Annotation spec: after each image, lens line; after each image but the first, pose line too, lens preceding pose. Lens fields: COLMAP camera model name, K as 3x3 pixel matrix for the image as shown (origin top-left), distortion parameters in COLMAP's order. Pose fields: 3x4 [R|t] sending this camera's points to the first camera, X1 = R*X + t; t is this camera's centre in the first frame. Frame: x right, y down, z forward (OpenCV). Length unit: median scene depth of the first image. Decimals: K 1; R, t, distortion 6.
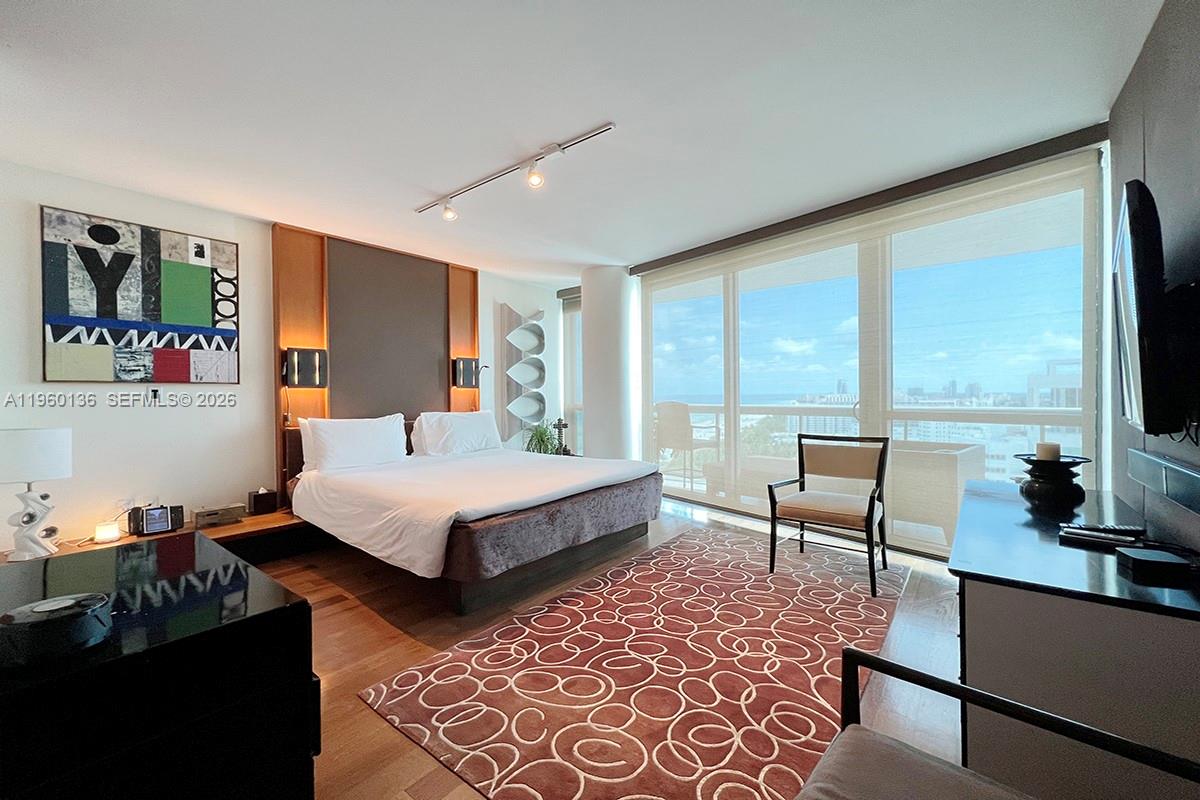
lens RADIAL K [[478.5, 0, 593.9], [0, 478.5, 396.6], [0, 0, 1]] dist [0.000081, 0.000236]
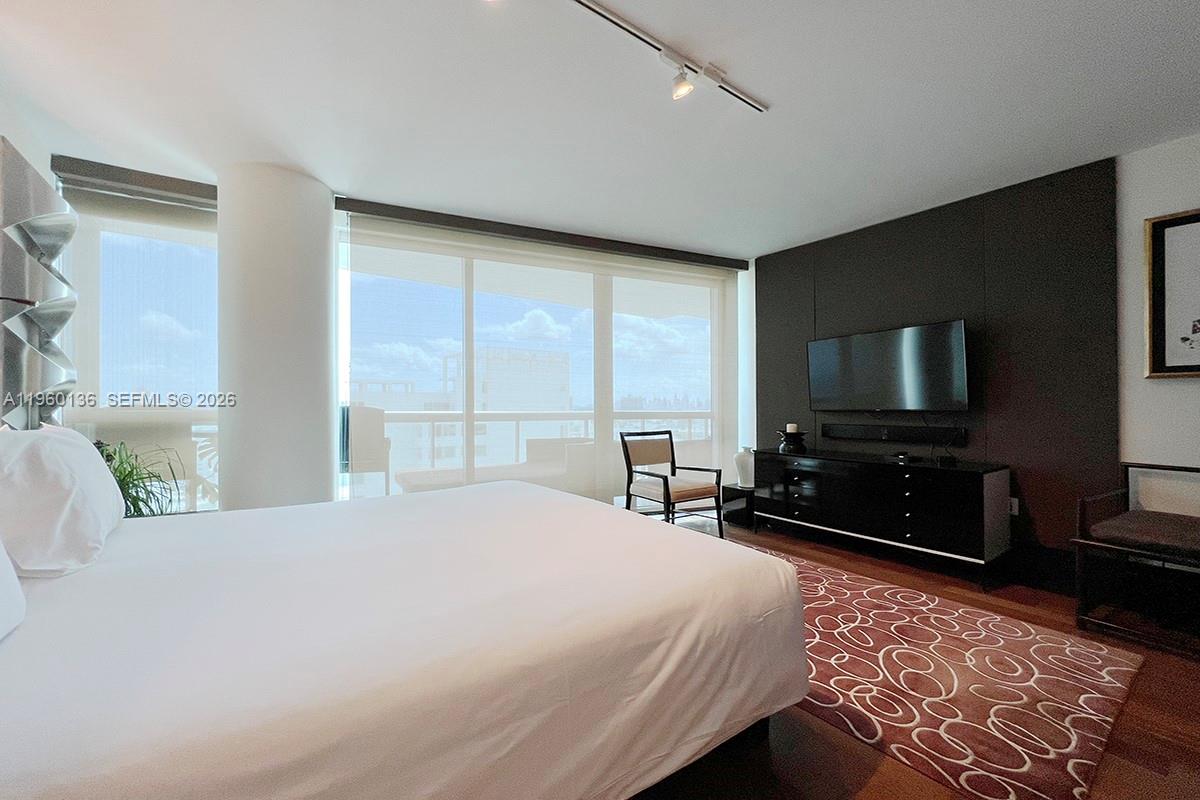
lens RADIAL K [[465.8, 0, 600.0], [0, 465.8, 400.0], [0, 0, 1]] dist [-0.014664, -0.000049]
pose [[0.283724, 0.024434, 0.958595, -1.037872], [-0.005088, 0.999700, -0.023975, 0.044601], [-0.958892, 0.001925, 0.283764, 1.172254]]
